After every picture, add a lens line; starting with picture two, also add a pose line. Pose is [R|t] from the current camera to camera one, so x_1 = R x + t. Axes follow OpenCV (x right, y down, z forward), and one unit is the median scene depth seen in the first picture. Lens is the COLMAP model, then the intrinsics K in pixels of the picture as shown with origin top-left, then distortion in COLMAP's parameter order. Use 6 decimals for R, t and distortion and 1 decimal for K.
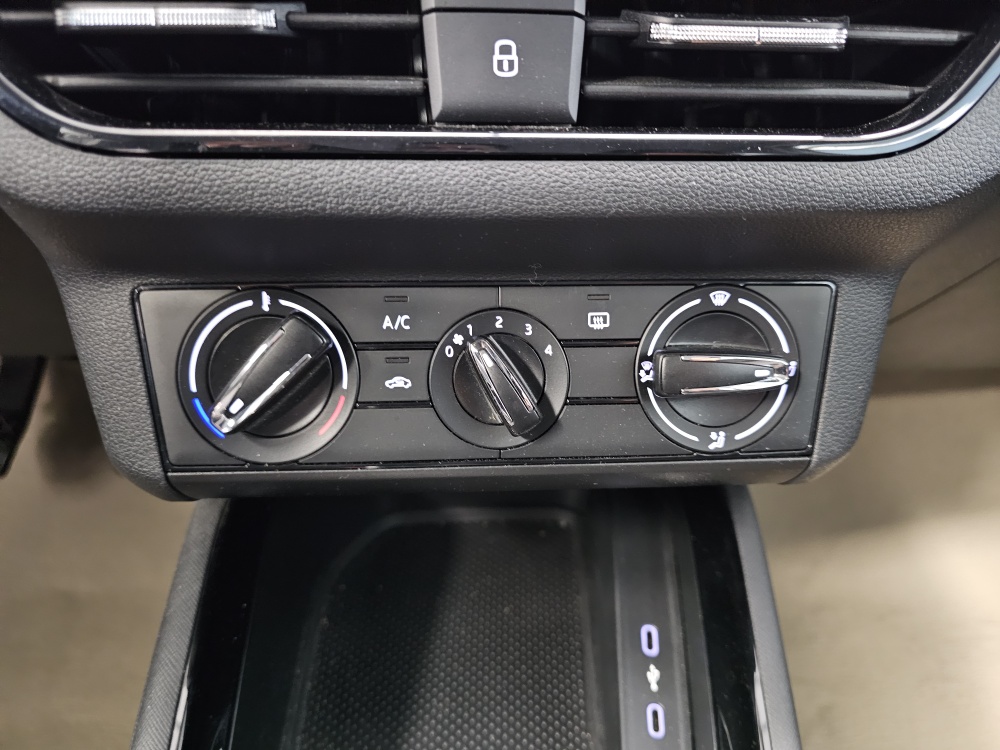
lens RADIAL K [[677.3, 0, 498.7], [0, 677.3, 371.2], [0, 0, 1]] dist [0.052168, -0.062235]
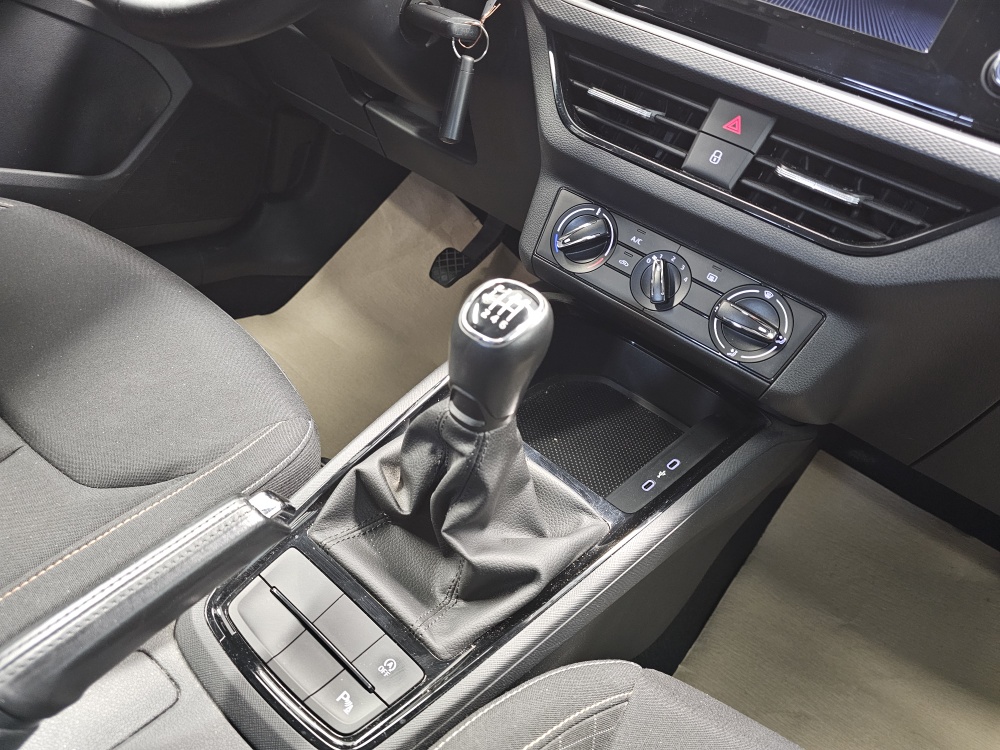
lens RADIAL K [[677.3, 0, 498.7], [0, 677.3, 371.2], [0, 0, 1]] dist [0.052168, -0.062235]
pose [[0.725814, 0.505688, -0.466341, 0.848907], [-0.525560, 0.845051, 0.098368, 0.338551], [0.443825, 0.173693, 0.879119, -1.245940]]
